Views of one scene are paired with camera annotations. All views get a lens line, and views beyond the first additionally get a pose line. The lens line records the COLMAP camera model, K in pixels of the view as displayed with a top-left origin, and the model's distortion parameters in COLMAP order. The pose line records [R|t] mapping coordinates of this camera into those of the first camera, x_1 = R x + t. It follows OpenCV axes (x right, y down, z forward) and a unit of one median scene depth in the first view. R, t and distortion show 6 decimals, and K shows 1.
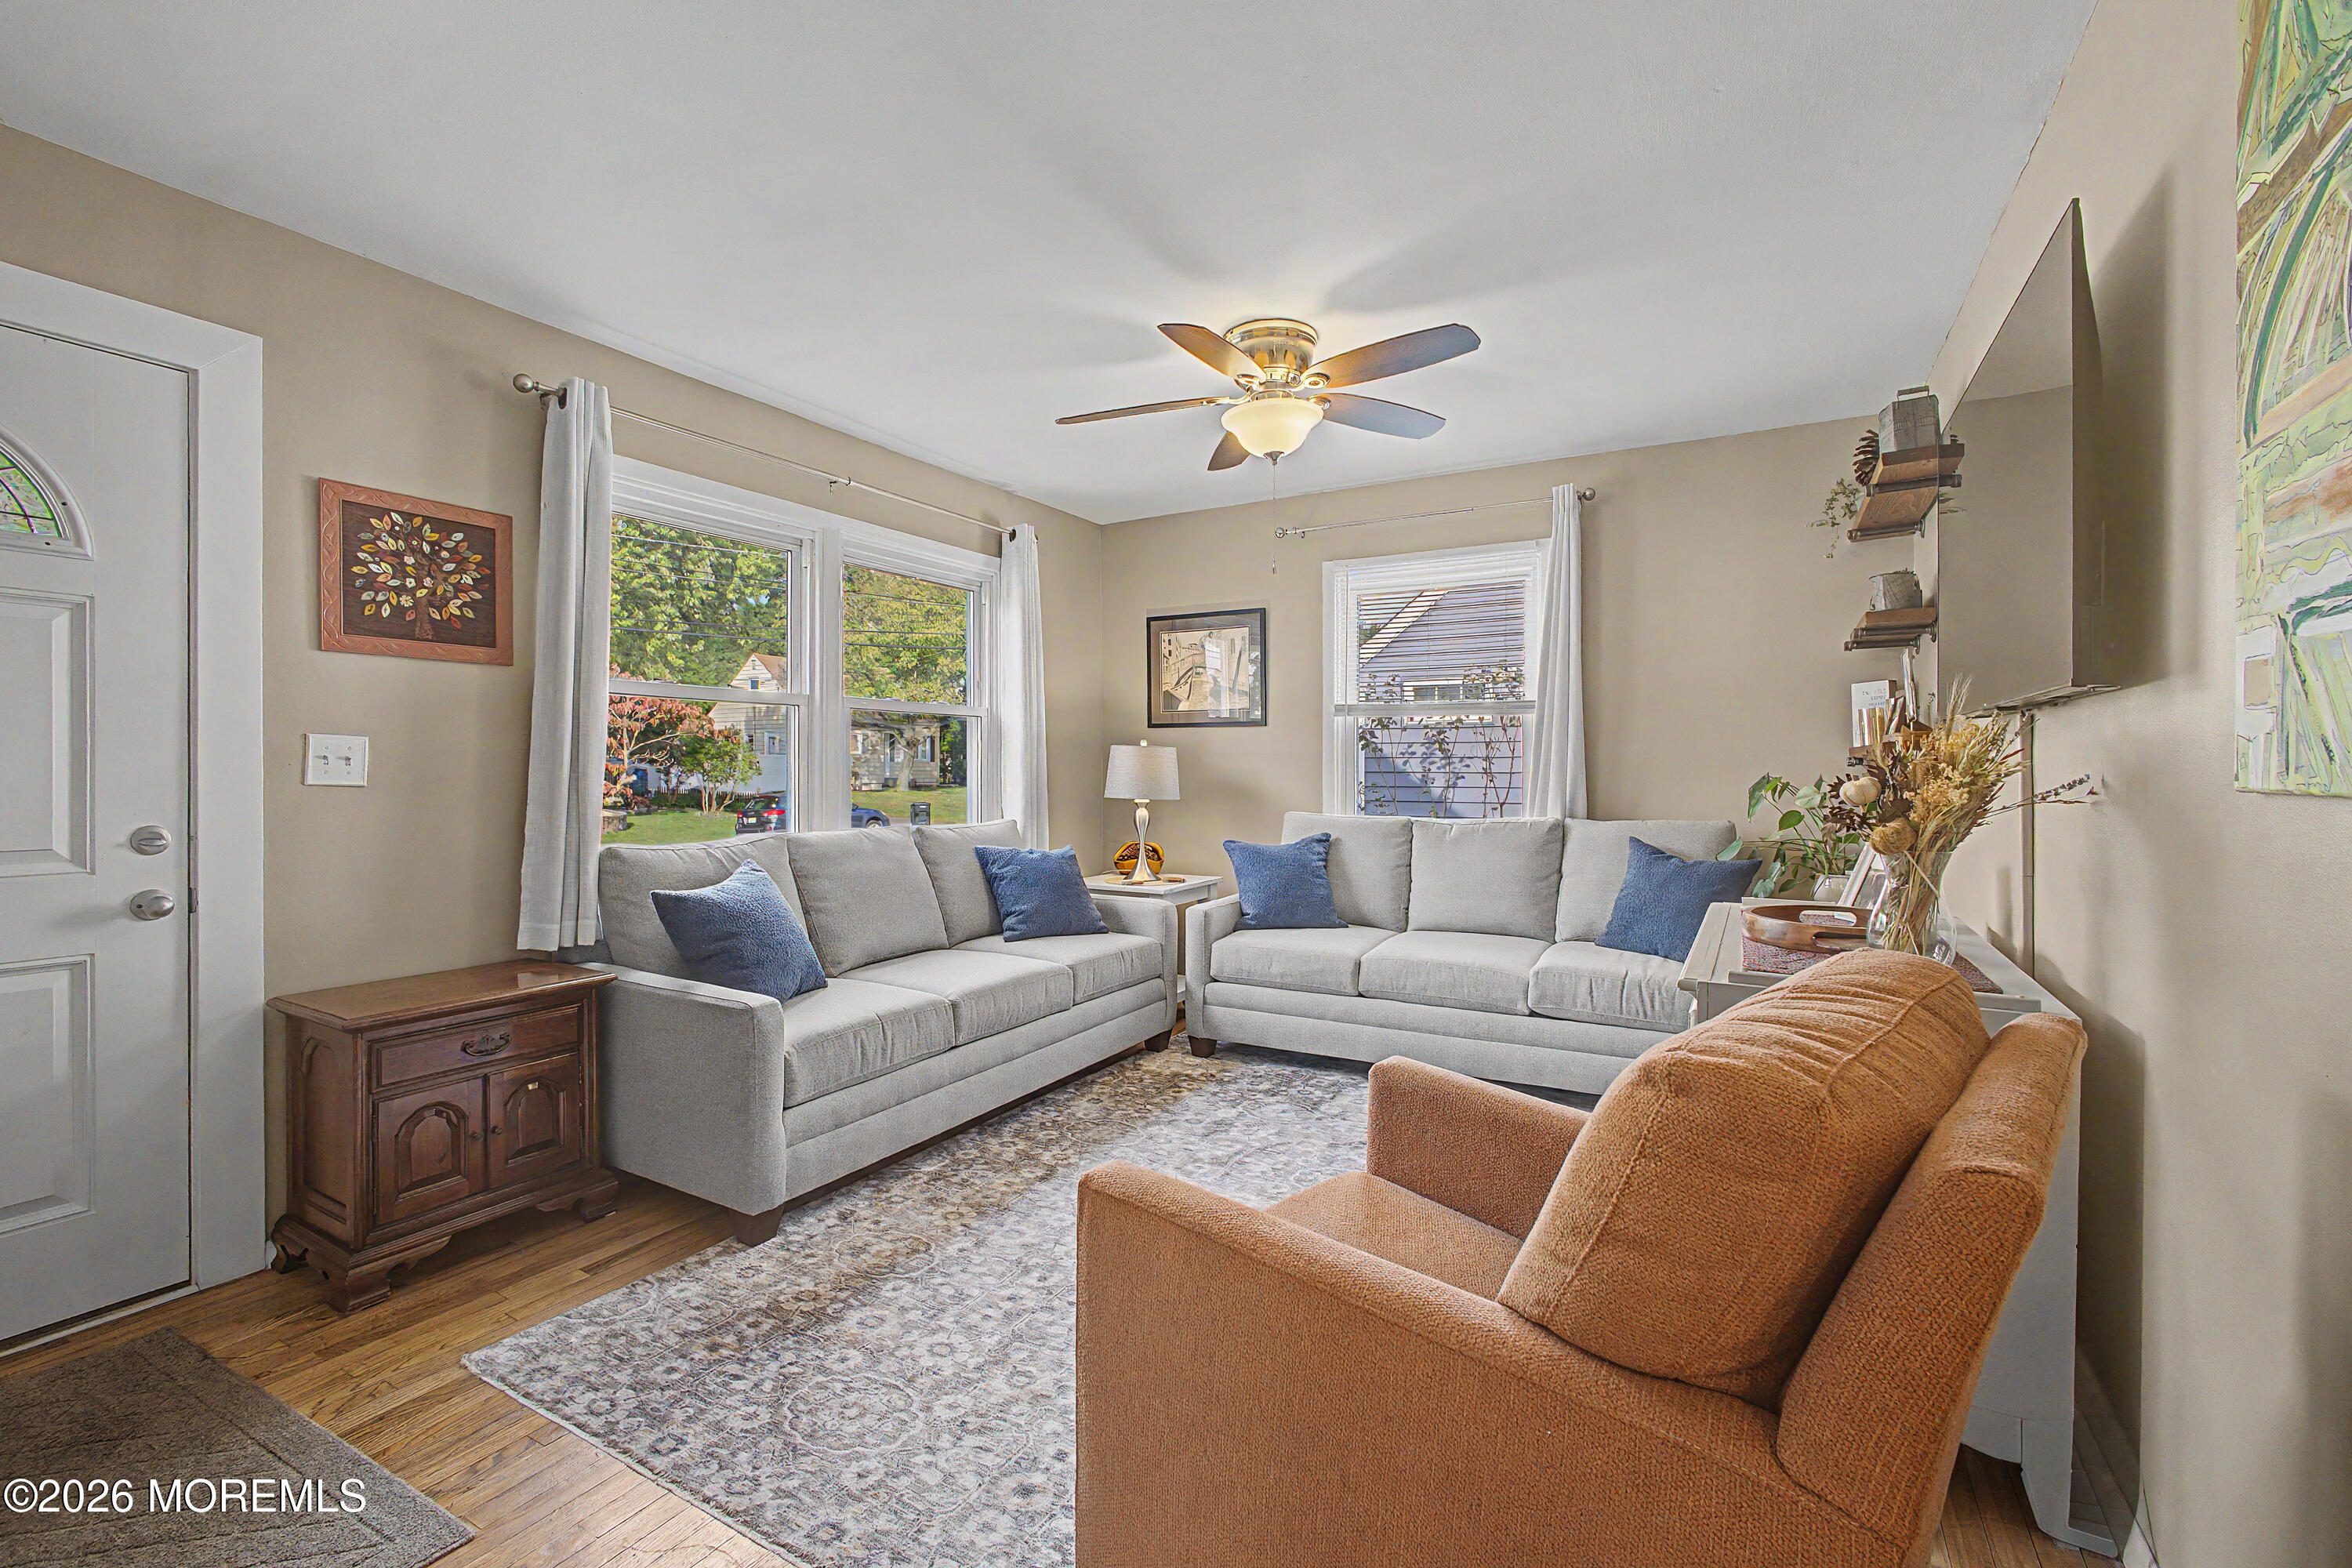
lens RADIAL K [[1030.2, 0, 1182.5], [0, 1030.2, 775.6], [0, 0, 1]] dist [-0.014749, 0.006780]
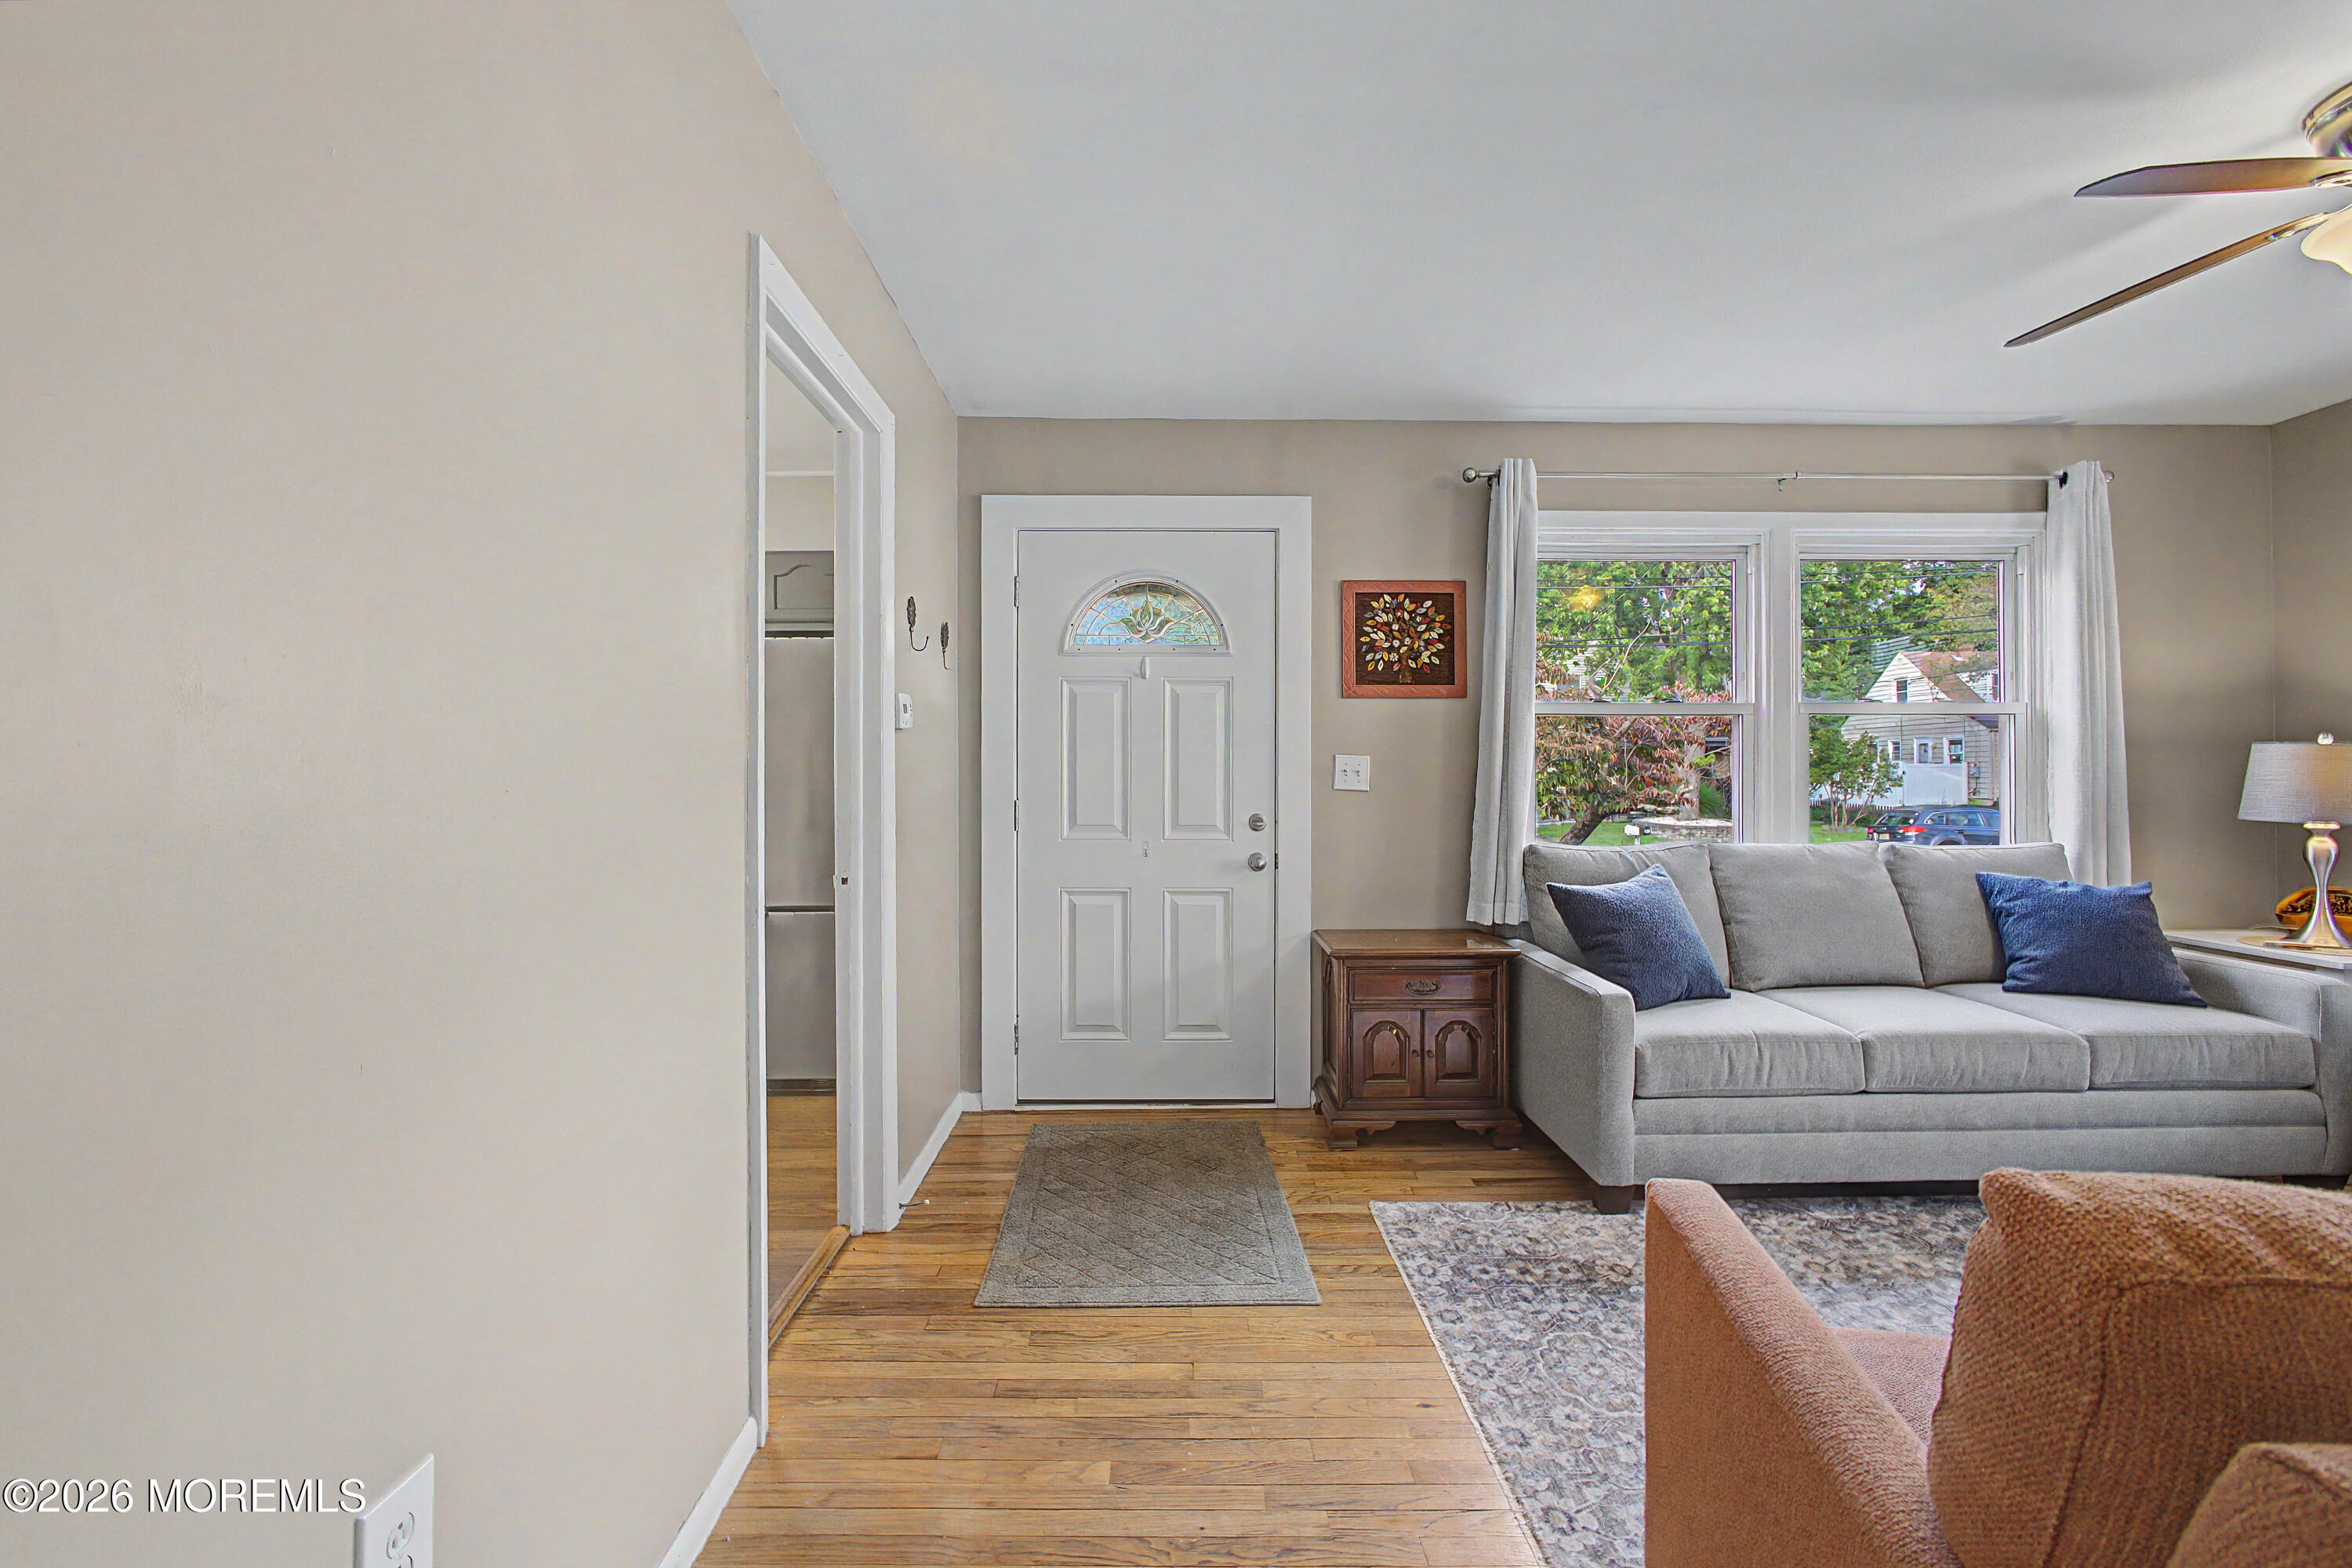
lens RADIAL K [[1030.2, 0, 1177.7], [0, 1030.2, 775.4], [0, 0, 1]] dist [-0.014749, 0.006780]
pose [[0.504527, -0.004954, -0.863382, 0.253617], [-0.005033, 0.999950, -0.008679, 0.002100], [0.863381, 0.008724, 0.504477, 0.043081]]
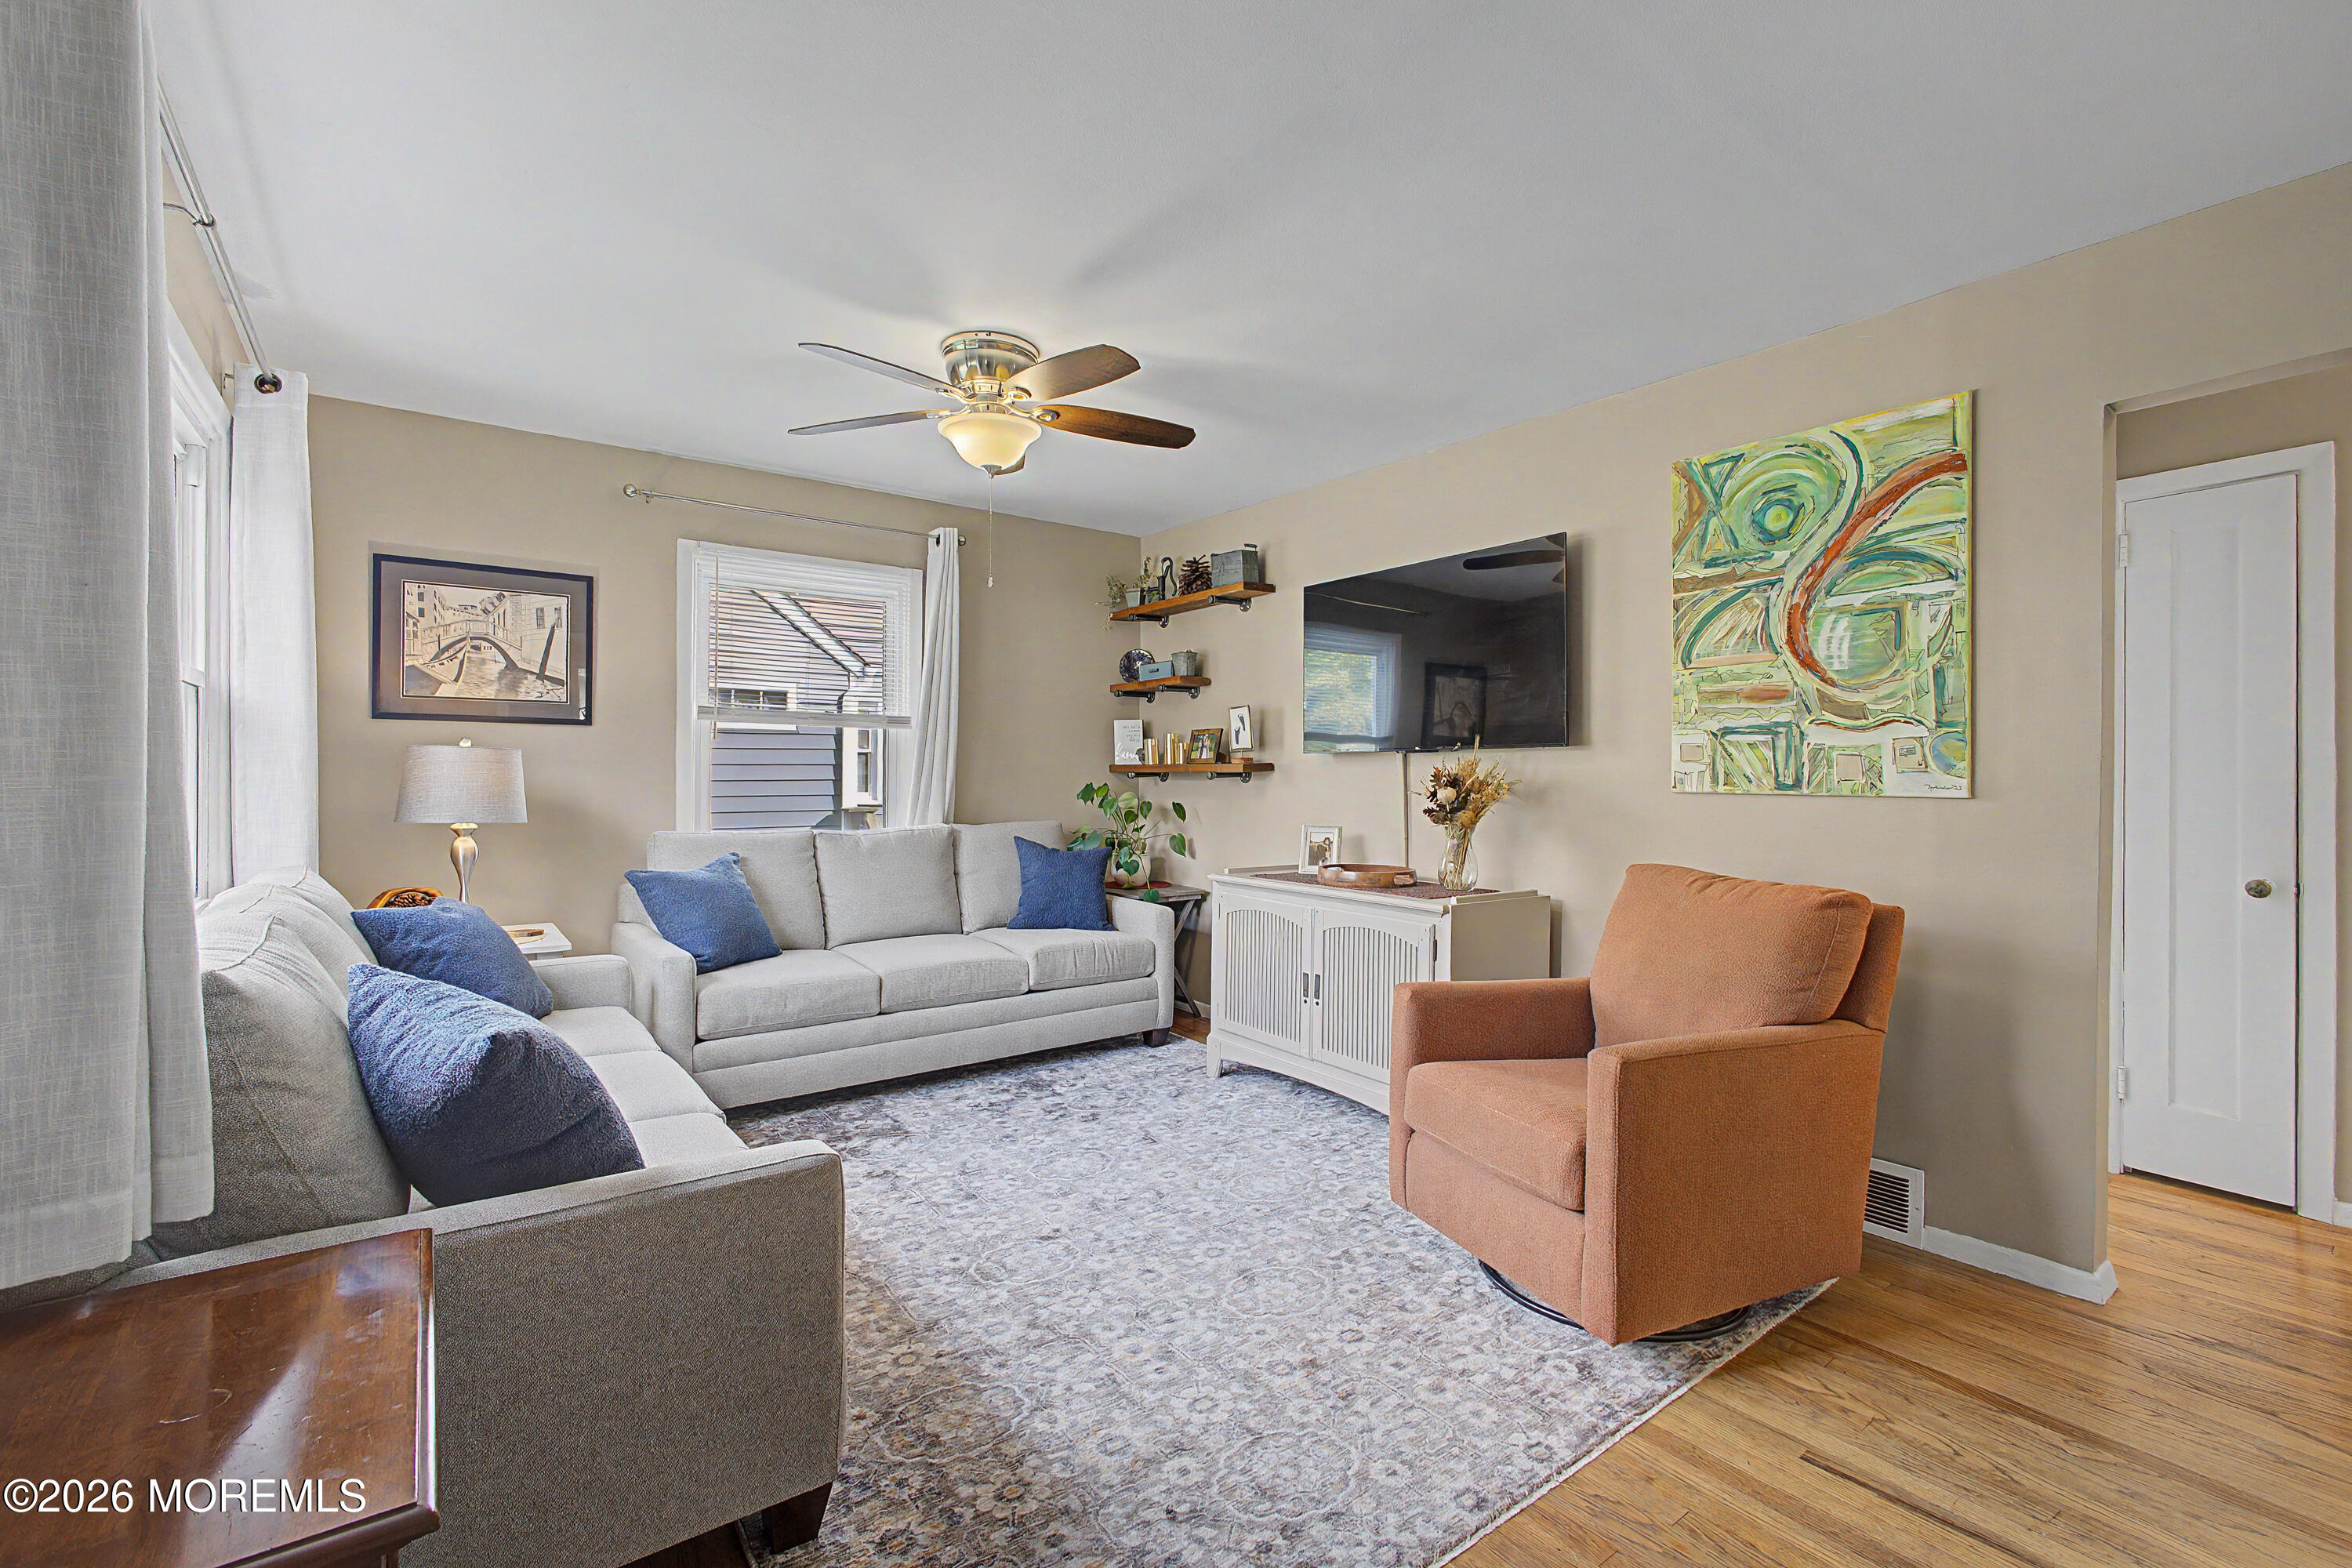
lens RADIAL K [[1030.2, 0, 1170.0], [0, 1030.2, 774.1], [0, 0, 1]] dist [-0.014749, 0.006780]
pose [[0.385127, 0.005160, 0.922849, -0.790978], [0.002527, 0.999975, -0.006646, -0.007842], [-0.922860, 0.004891, 0.385104, 0.471197]]
